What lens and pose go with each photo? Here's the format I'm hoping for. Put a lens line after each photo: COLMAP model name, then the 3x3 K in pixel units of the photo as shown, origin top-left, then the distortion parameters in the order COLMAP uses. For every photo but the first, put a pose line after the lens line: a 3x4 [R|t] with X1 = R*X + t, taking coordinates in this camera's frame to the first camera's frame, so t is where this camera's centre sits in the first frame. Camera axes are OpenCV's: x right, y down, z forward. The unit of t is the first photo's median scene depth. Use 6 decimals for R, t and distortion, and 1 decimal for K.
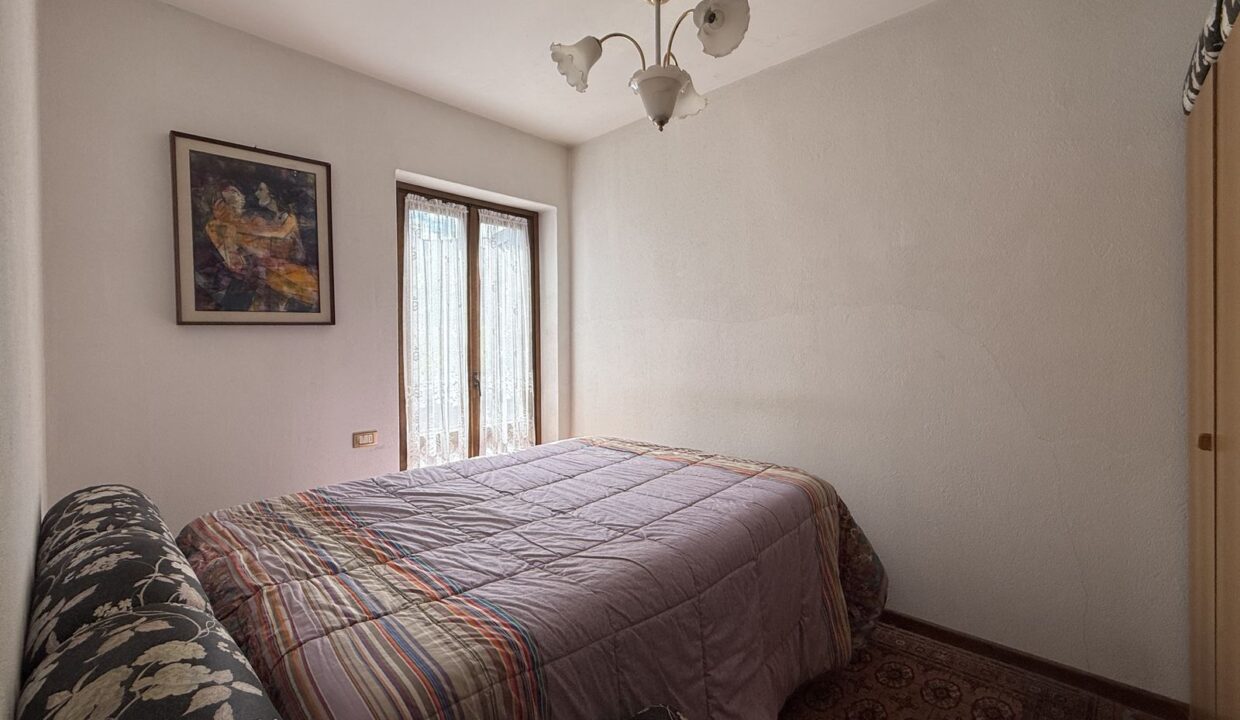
lens RADIAL K [[496.9, 0, 625.9], [0, 496.9, 351.6], [0, 0, 1]] dist [0.000965, 0.000544]
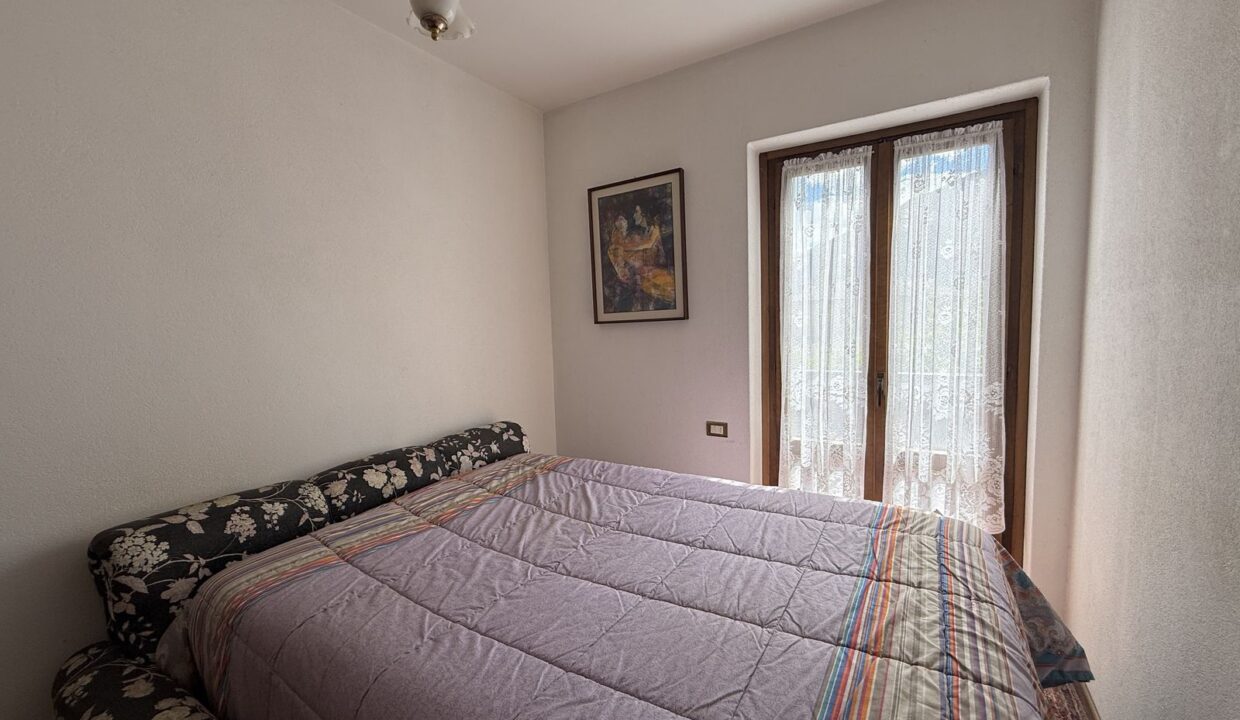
lens RADIAL K [[496.9, 0, 626.1], [0, 496.9, 364.6], [0, 0, 1]] dist [0.000965, 0.000544]
pose [[0.200606, 0.093531, -0.975197, 0.490172], [0.008322, 0.995234, 0.097164, -0.067495], [0.979637, -0.027608, 0.198872, 0.706134]]
